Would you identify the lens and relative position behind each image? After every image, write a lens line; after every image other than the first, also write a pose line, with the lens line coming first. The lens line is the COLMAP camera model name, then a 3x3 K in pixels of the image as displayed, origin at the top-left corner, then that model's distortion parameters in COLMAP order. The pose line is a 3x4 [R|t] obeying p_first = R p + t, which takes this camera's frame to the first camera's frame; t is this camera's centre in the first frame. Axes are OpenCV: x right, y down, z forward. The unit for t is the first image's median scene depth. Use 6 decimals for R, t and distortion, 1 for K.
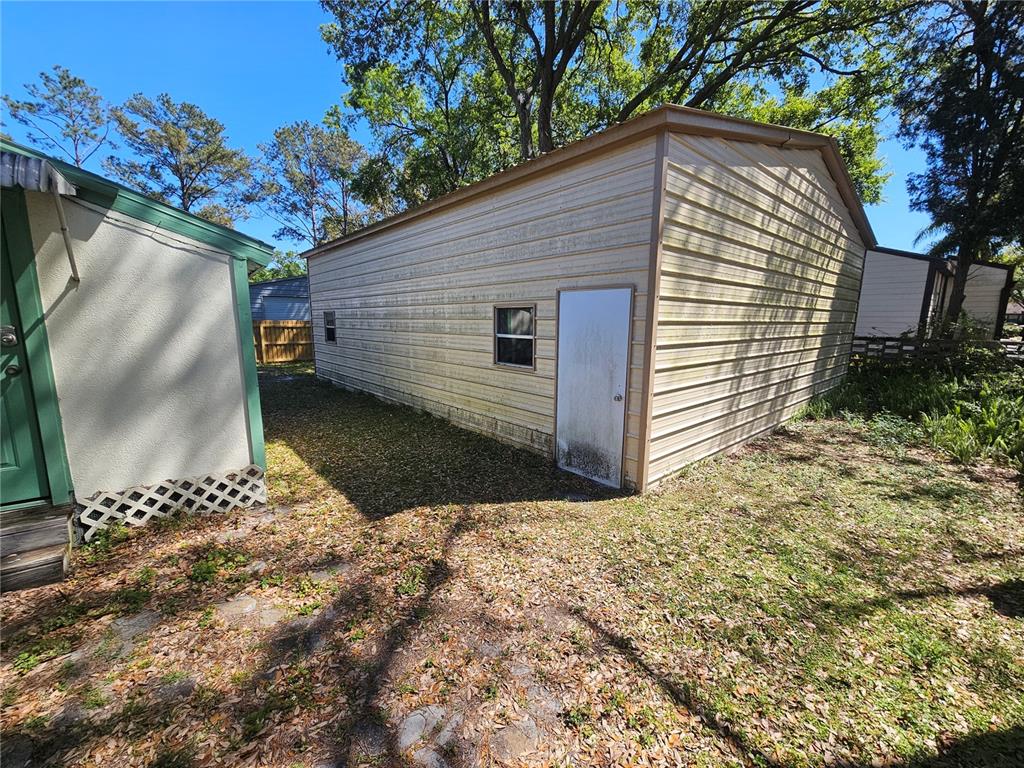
lens RADIAL K [[413.9, 0, 510.5], [0, 413.9, 387.5], [0, 0, 1]] dist [0.019336, 0.000392]
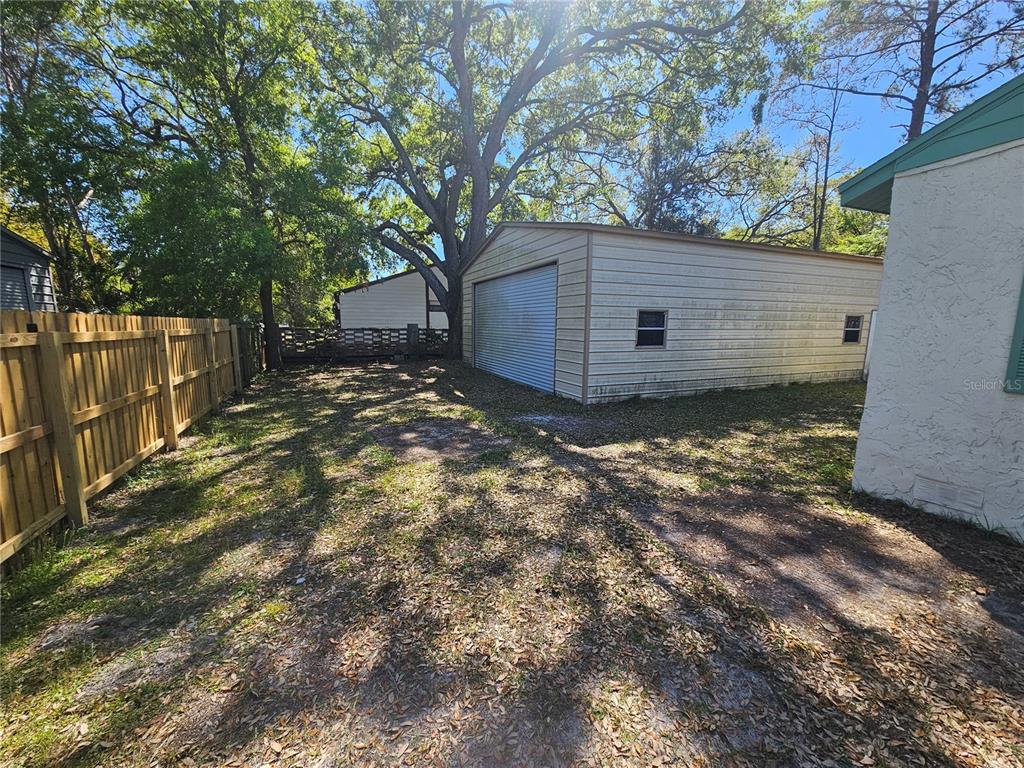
lens RADIAL K [[413.9, 0, 512.0], [0, 413.9, 379.4], [0, 0, 1]] dist [0.019336, 0.000392]
pose [[0.296242, -0.140035, 0.944791, -2.168600], [0.138125, 0.985076, 0.102697, -0.278066], [-0.945073, 0.100076, 0.311163, 1.673377]]
